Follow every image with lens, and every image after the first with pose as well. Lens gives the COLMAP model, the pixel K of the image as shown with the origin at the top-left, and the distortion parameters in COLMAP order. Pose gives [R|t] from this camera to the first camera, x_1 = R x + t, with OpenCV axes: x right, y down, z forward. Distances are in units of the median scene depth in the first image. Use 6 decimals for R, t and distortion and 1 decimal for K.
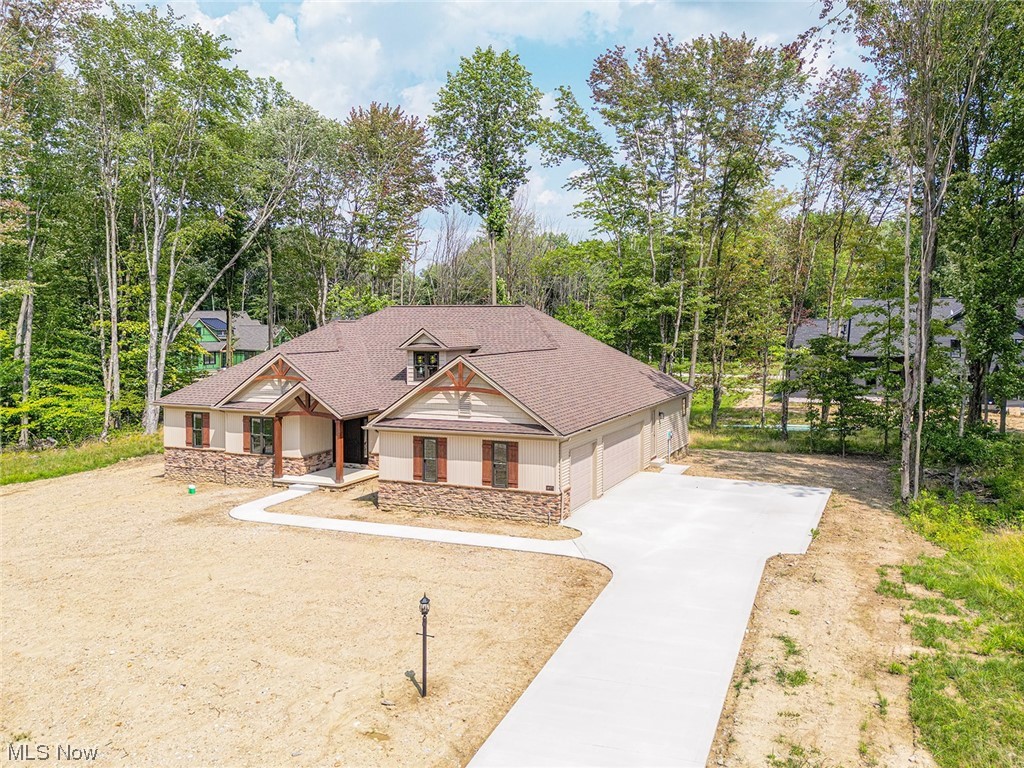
lens RADIAL K [[745.3, 0, 511.8], [0, 745.3, 377.7], [0, 0, 1]] dist [-0.042064, 0.004670]
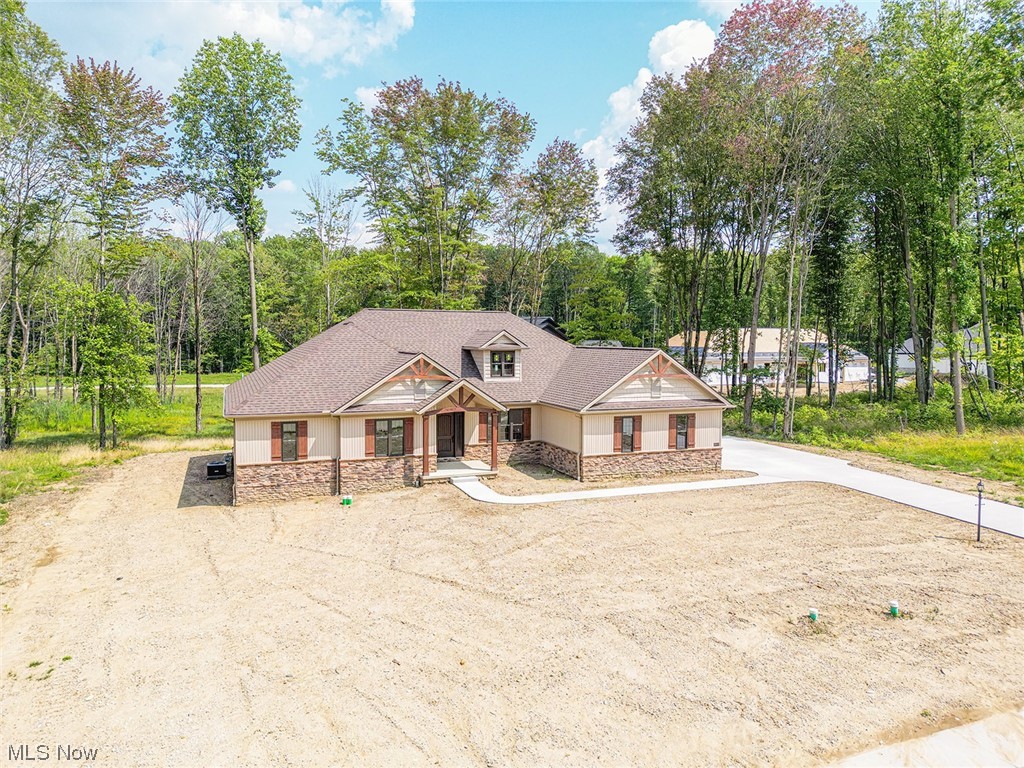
lens RADIAL K [[712.8, 0, 509.3], [0, 712.8, 386.7], [0, 0, 1]] dist [0.035922, -0.029797]
pose [[0.771123, -0.044681, 0.635117, -0.817393], [0.044823, 0.998869, 0.015849, 0.002944], [-0.635107, 0.016247, 0.772254, 0.167642]]
